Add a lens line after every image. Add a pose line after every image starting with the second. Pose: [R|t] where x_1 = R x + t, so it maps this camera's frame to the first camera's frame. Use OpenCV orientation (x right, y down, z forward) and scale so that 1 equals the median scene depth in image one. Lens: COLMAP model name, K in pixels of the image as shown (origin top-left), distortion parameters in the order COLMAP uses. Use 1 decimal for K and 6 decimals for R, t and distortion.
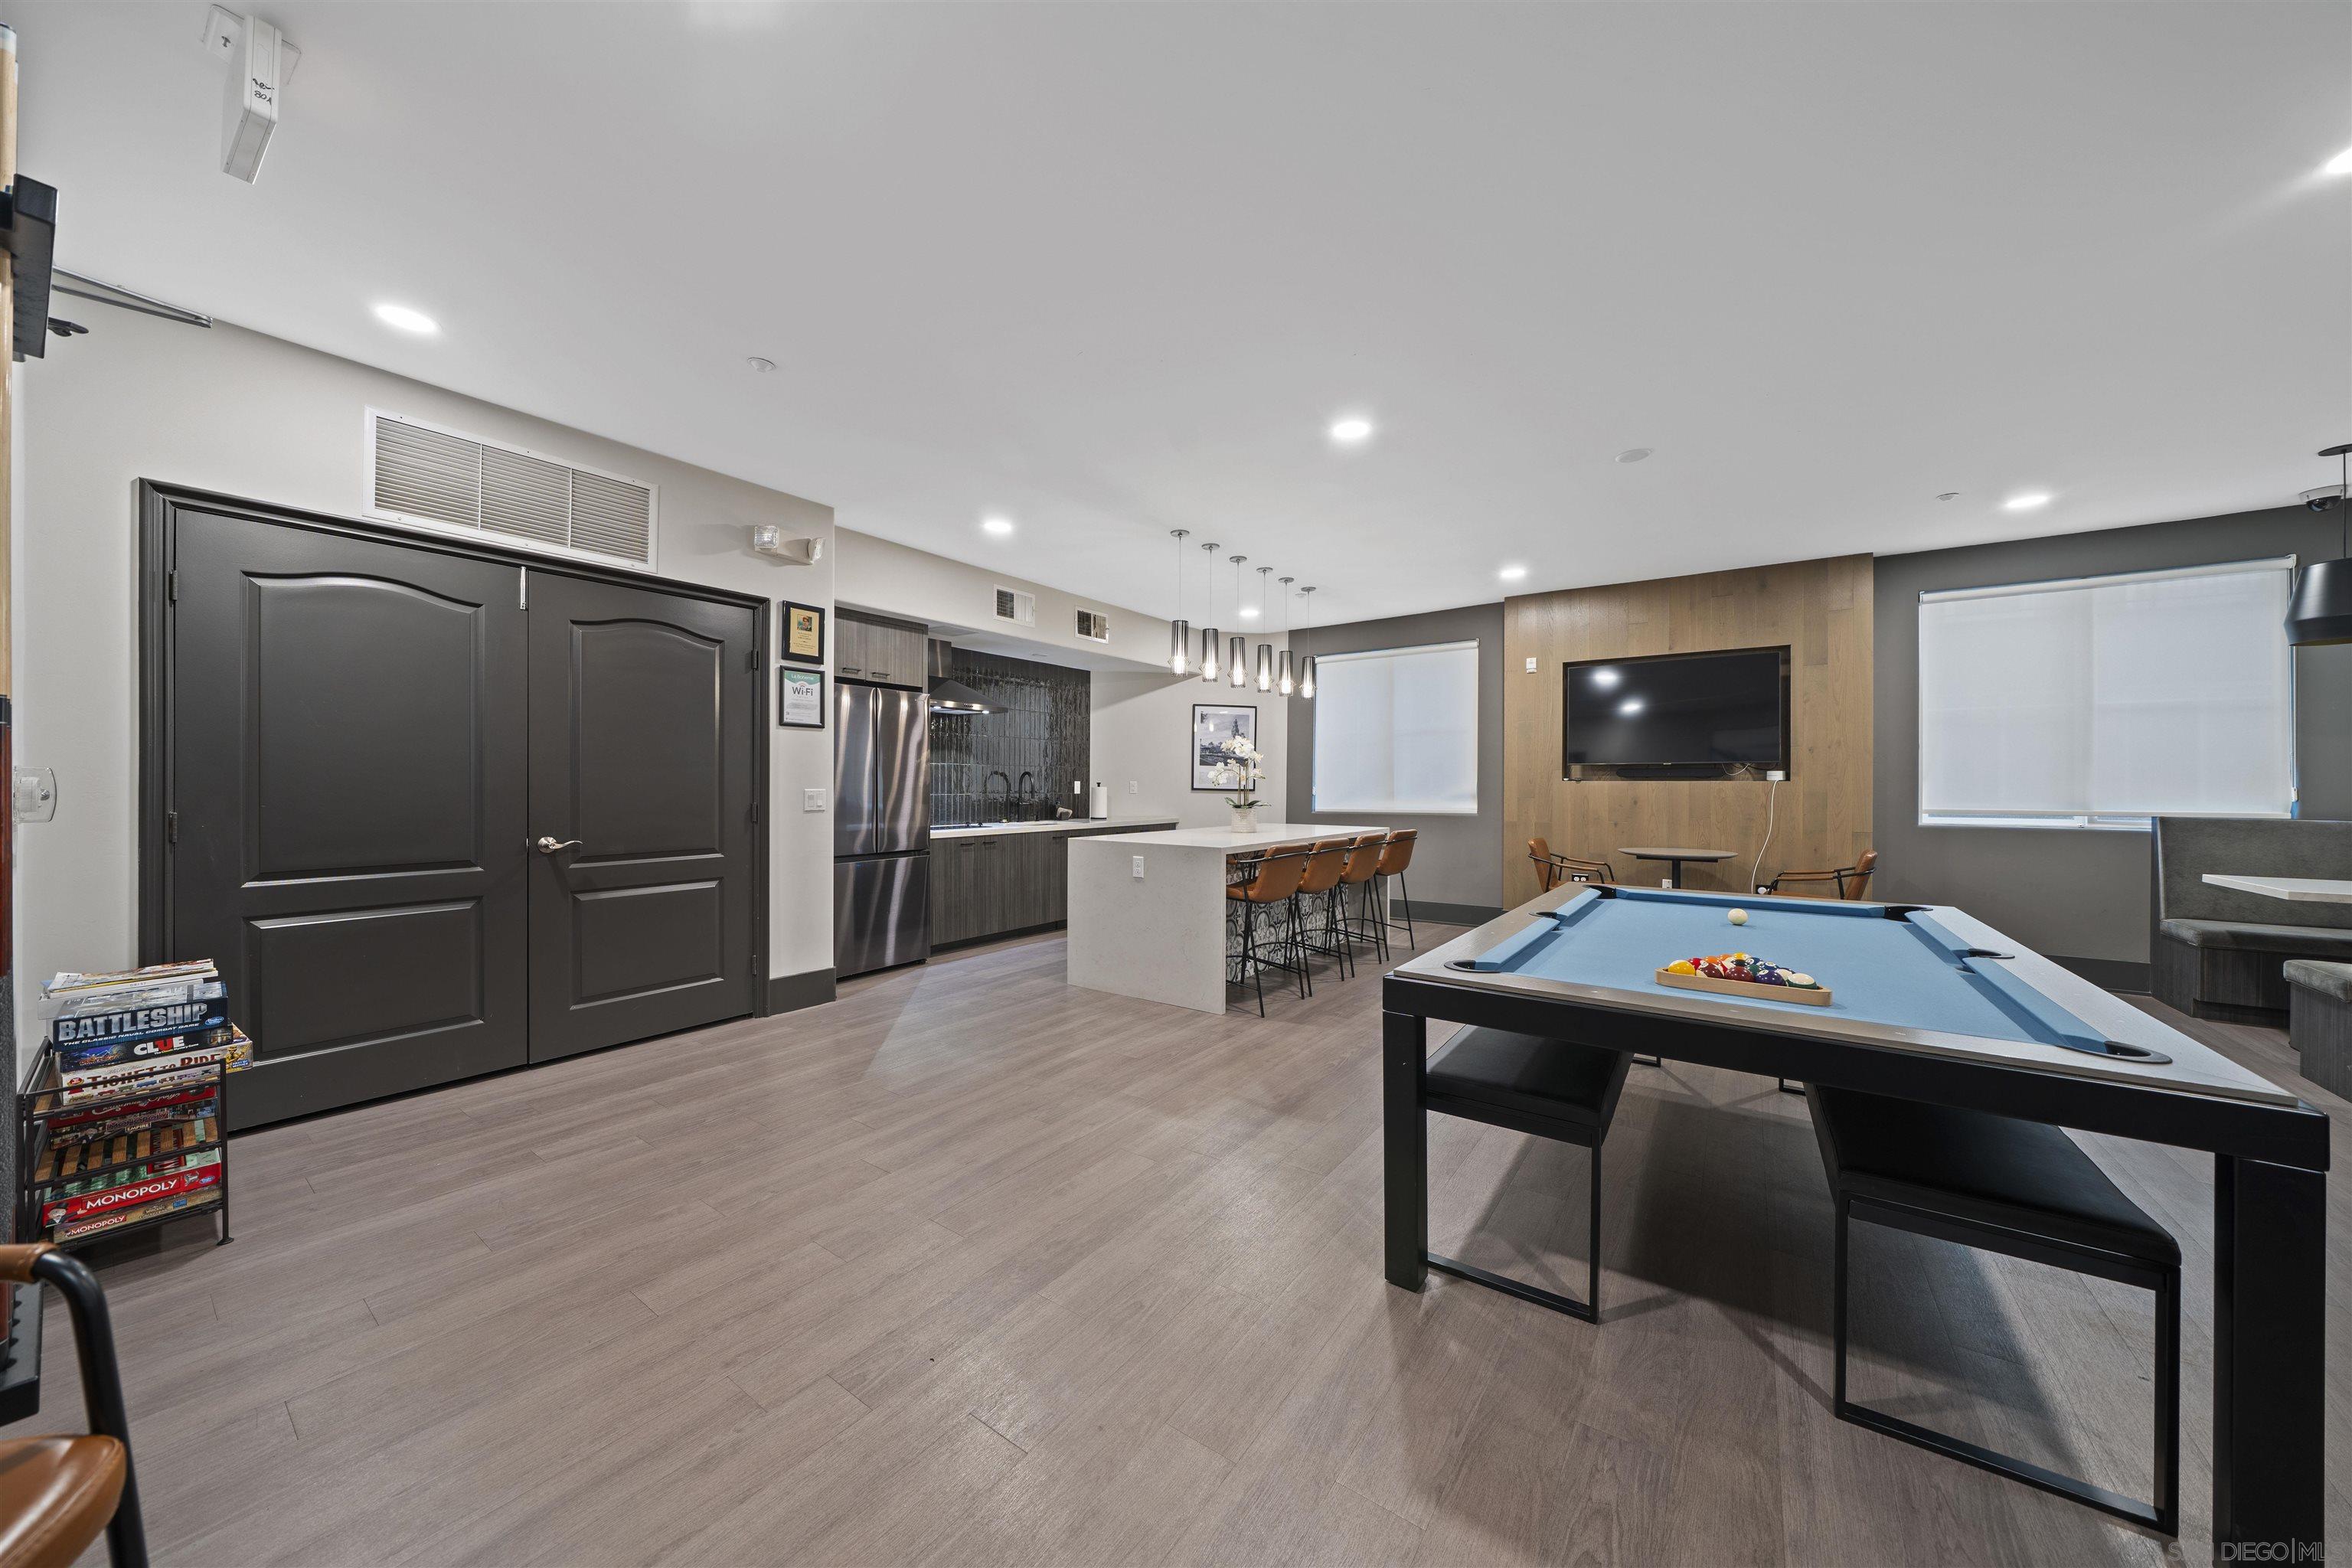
lens RADIAL K [[793.9, 0, 1174.6], [0, 793.9, 776.4], [0, 0, 1]] dist [-0.006222, 0.000120]
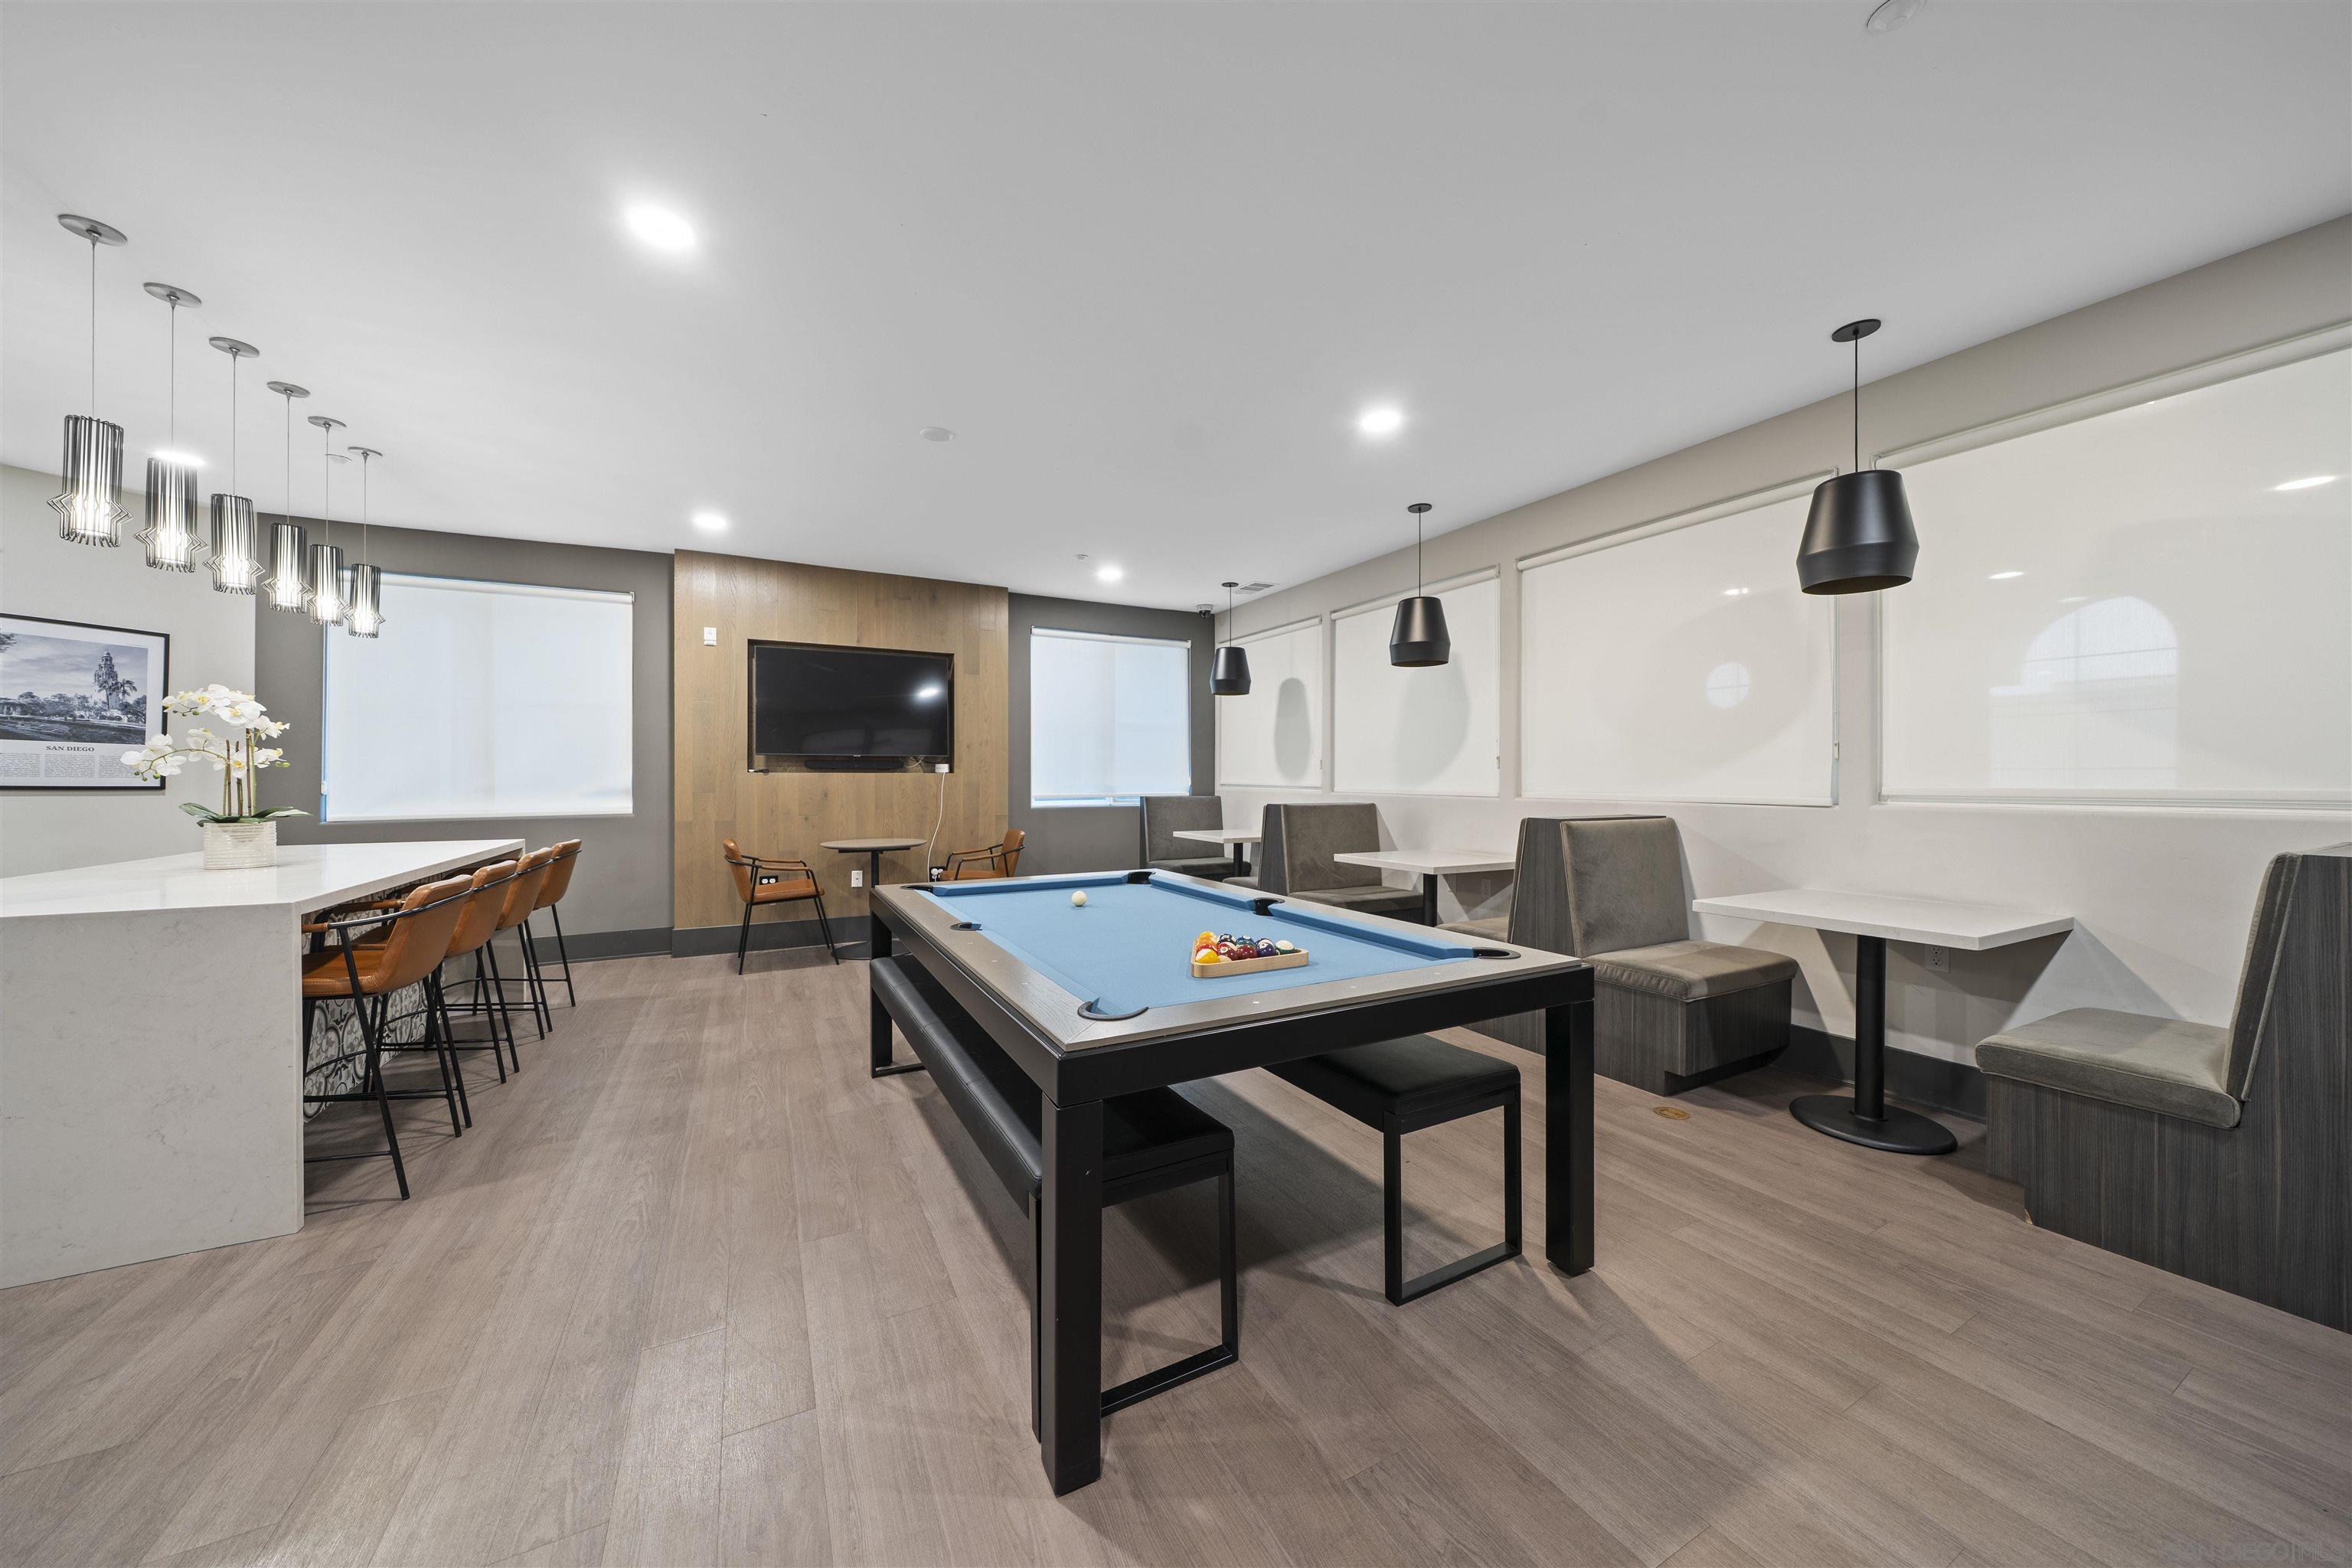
lens RADIAL K [[793.9, 0, 1174.6], [0, 793.9, 776.4], [0, 0, 1]] dist [-0.006222, 0.000120]
pose [[0.449385, -0.001845, 0.893336, -0.102867], [-0.006996, 0.999960, 0.005584, 0.001929], [-0.893311, -0.008759, 0.449354, 0.208149]]
